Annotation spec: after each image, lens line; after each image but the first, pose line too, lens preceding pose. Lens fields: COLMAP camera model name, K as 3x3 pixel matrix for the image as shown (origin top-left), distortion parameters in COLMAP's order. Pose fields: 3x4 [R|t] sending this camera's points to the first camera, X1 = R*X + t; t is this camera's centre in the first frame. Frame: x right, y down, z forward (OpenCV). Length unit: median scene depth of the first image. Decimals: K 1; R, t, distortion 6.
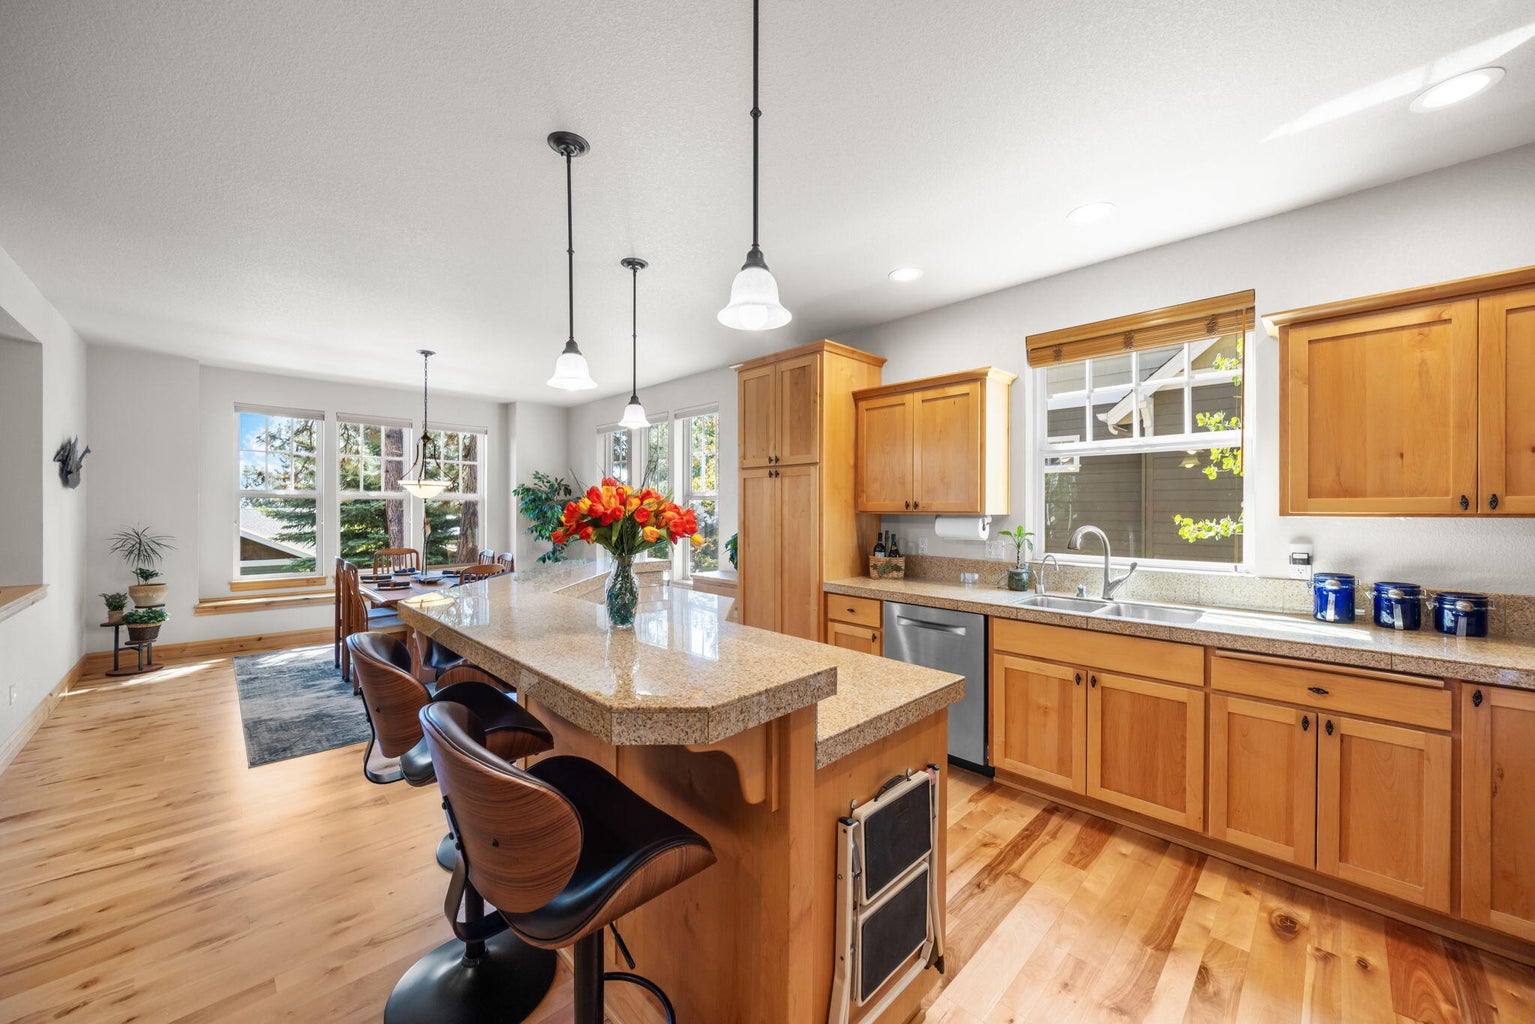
lens RADIAL K [[566.2, 0, 761.1], [0, 566.2, 509.7], [0, 0, 1]] dist [0.000818, -0.000200]
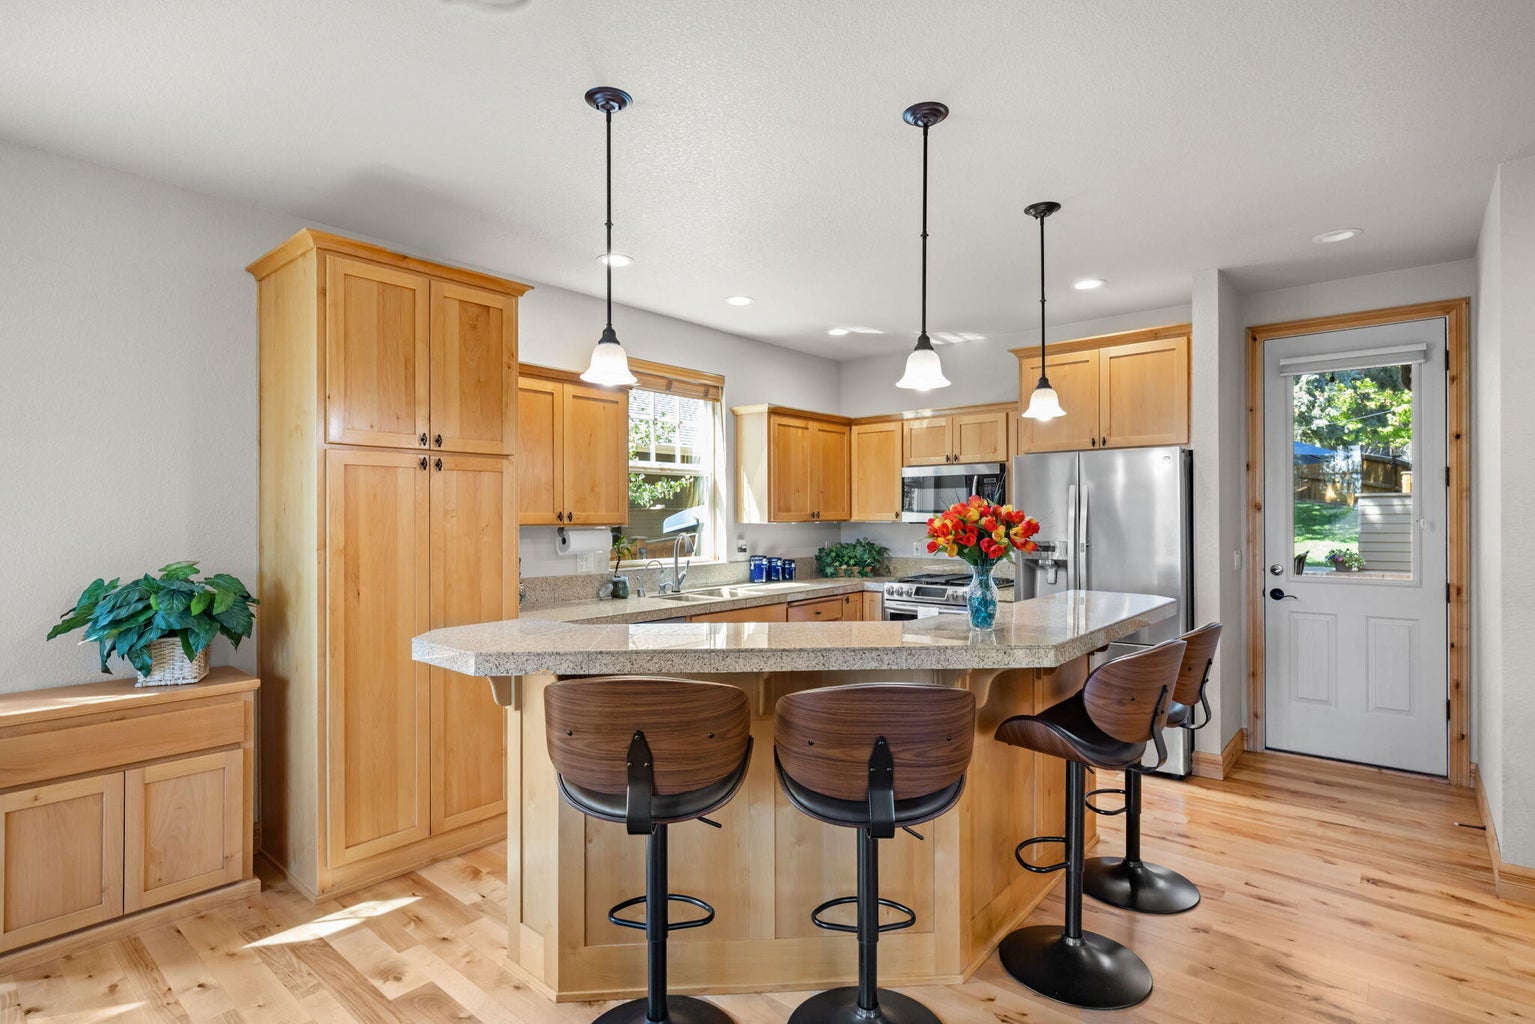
lens RADIAL K [[753.4, 0, 767.7], [0, 753.4, 514.8], [0, 0, 1]] dist [-0.004778, -0.000730]
pose [[-0.101569, -0.000158, 0.994828, -0.665703], [0.007196, 0.999974, 0.000893, -0.006950], [-0.994802, 0.007250, -0.101565, 0.613802]]
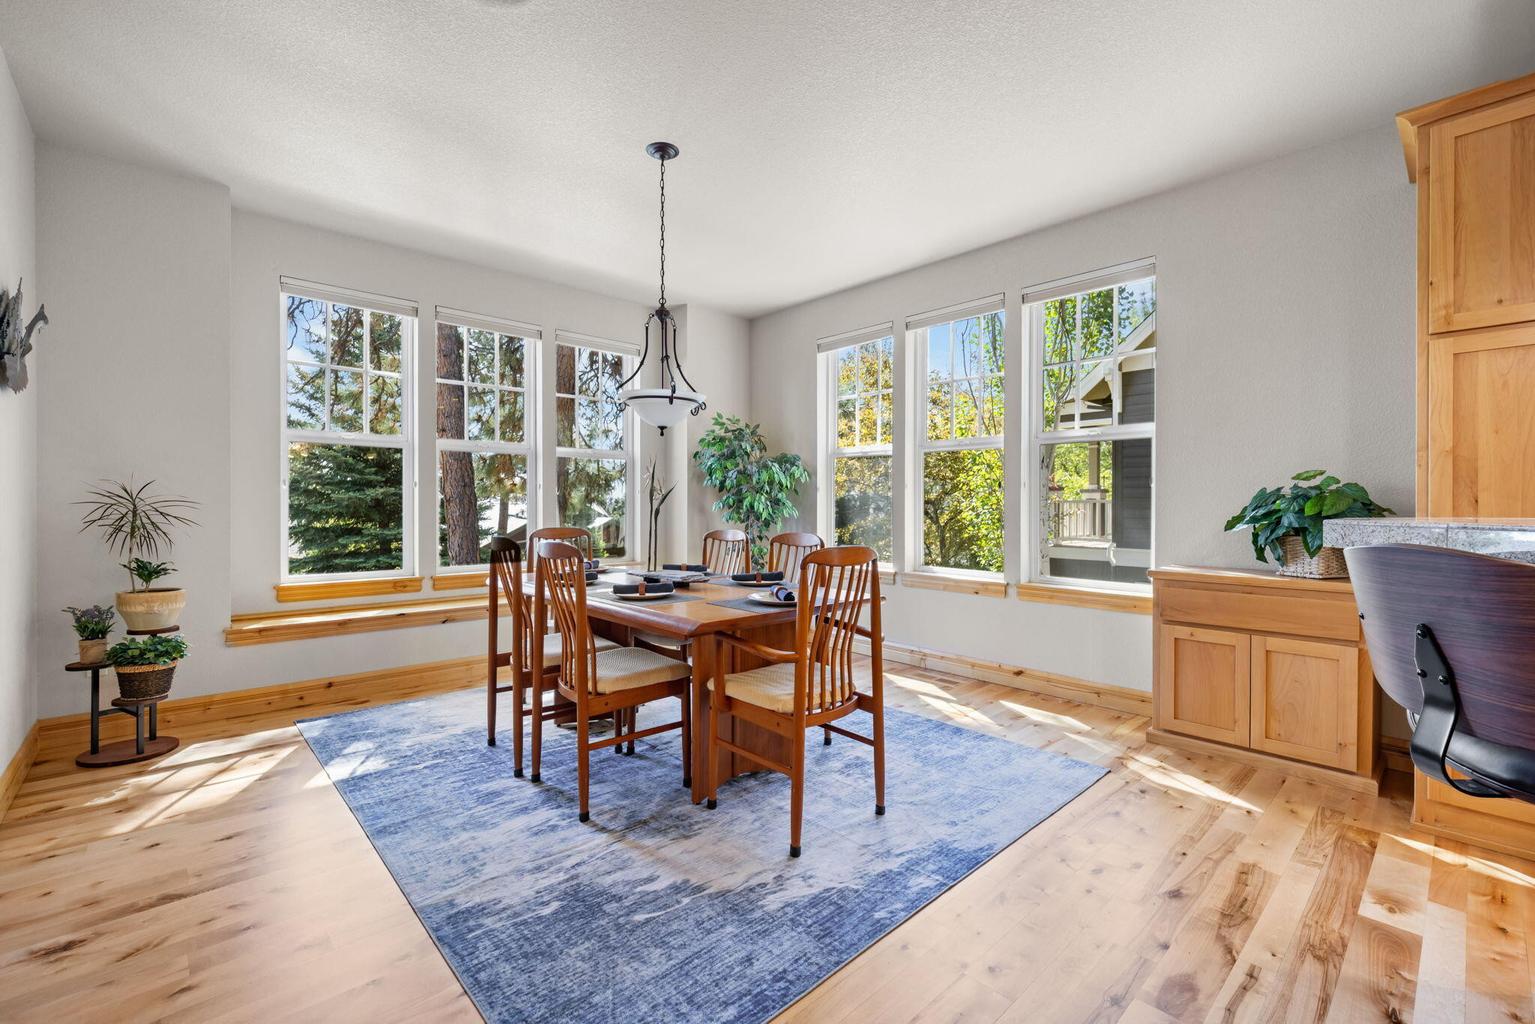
lens RADIAL K [[650.6, 0, 758.2], [0, 650.6, 509.1], [0, 0, 1]] dist [0.001654, 0.000238]
pose [[0.999734, -0.003226, -0.022844, -0.512724], [0.003292, 0.999991, 0.002856, 0.058374], [0.022835, -0.002931, 0.999735, 0.414240]]
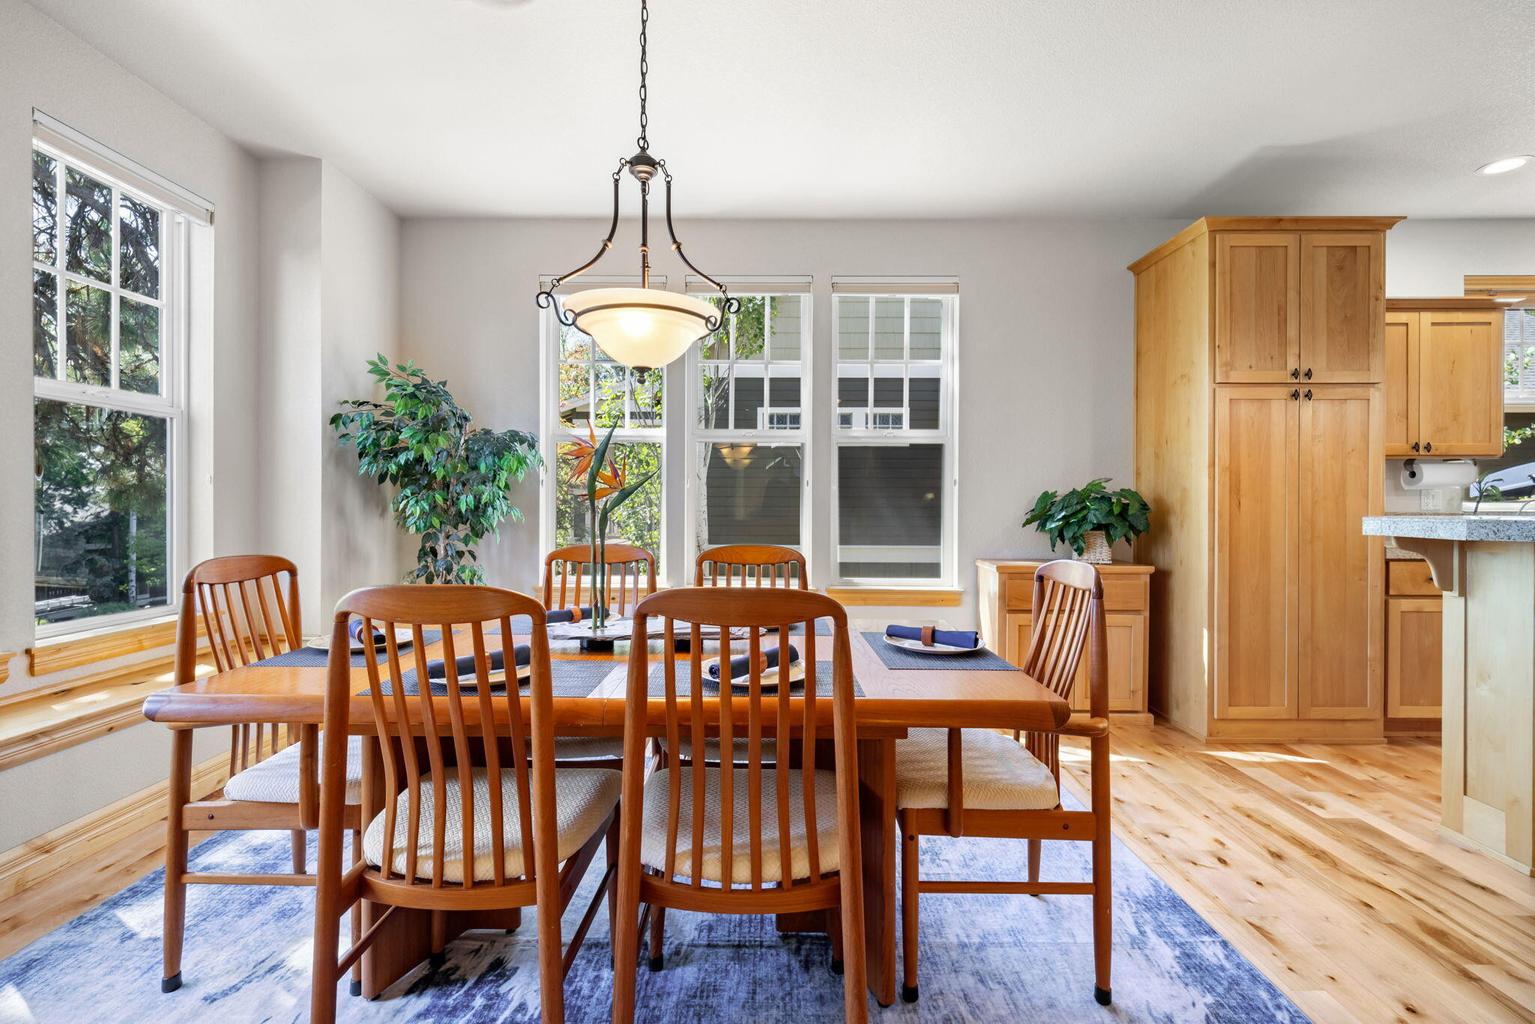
lens RADIAL K [[684.1, 0, 770.3], [0, 684.1, 504.3], [0, 0, 1]] dist [0.001520, -0.000490]
pose [[0.699015, -0.001825, 0.715105, -0.845659], [0.002822, 0.999996, -0.000206, 0.055569], [-0.715101, 0.002162, 0.699017, 0.740600]]
